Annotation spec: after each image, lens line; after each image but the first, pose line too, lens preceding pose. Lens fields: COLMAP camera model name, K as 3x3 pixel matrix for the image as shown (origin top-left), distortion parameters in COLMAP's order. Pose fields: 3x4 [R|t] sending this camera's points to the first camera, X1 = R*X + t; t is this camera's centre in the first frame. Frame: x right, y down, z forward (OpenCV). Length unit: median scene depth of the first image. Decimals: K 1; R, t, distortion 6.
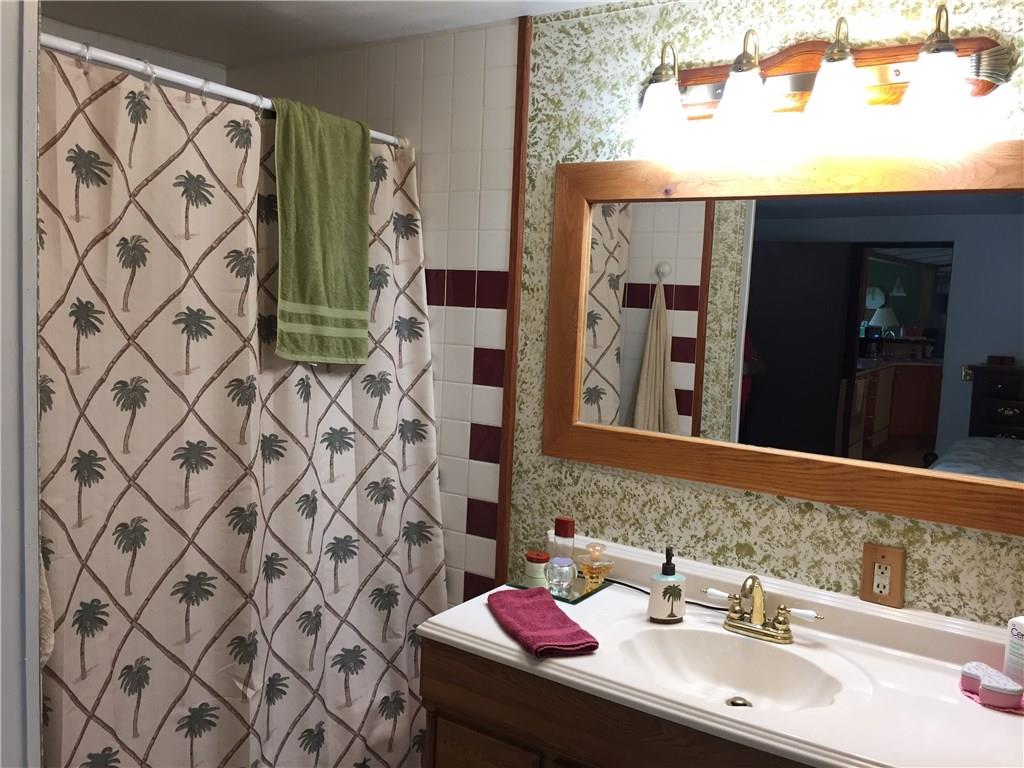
lens RADIAL K [[882.0, 0, 513.7], [0, 882.0, 383.2], [0, 0, 1]] dist [0.080715, -0.124191]
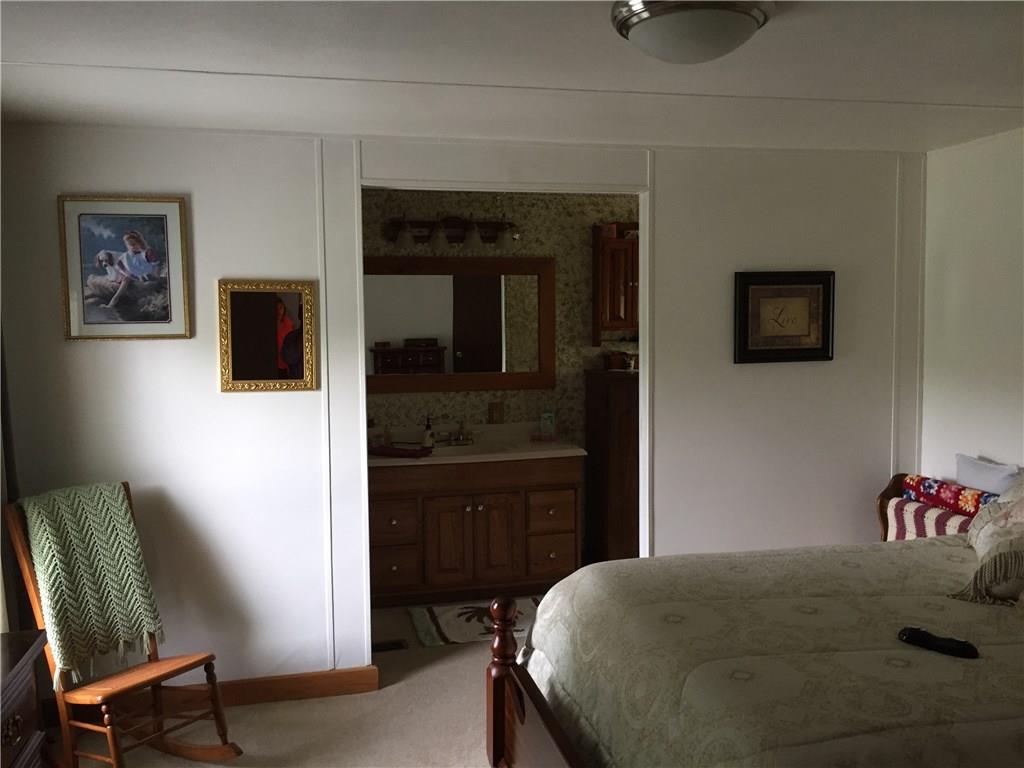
lens RADIAL K [[882.0, 0, 516.3], [0, 882.0, 384.1], [0, 0, 1]] dist [0.080715, -0.124191]
pose [[0.672588, -0.109201, 0.731915, -1.439999], [0.114420, 0.992504, 0.042934, 0.016605], [-0.731118, 0.054869, 0.680042, -0.845558]]
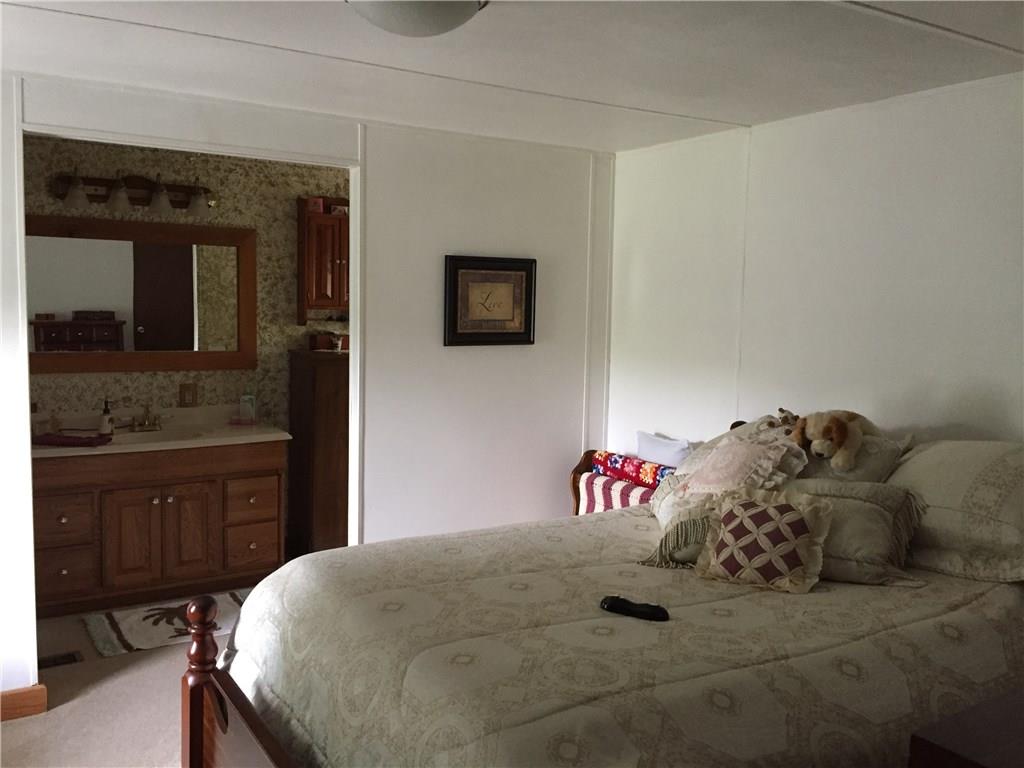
lens RADIAL K [[882.0, 0, 516.6], [0, 882.0, 384.9], [0, 0, 1]] dist [0.080715, -0.124191]
pose [[0.393383, -0.125963, 0.910705, -1.420657], [0.085222, 0.991301, 0.100298, 0.012800], [-0.915416, 0.038156, 0.400696, -0.803002]]
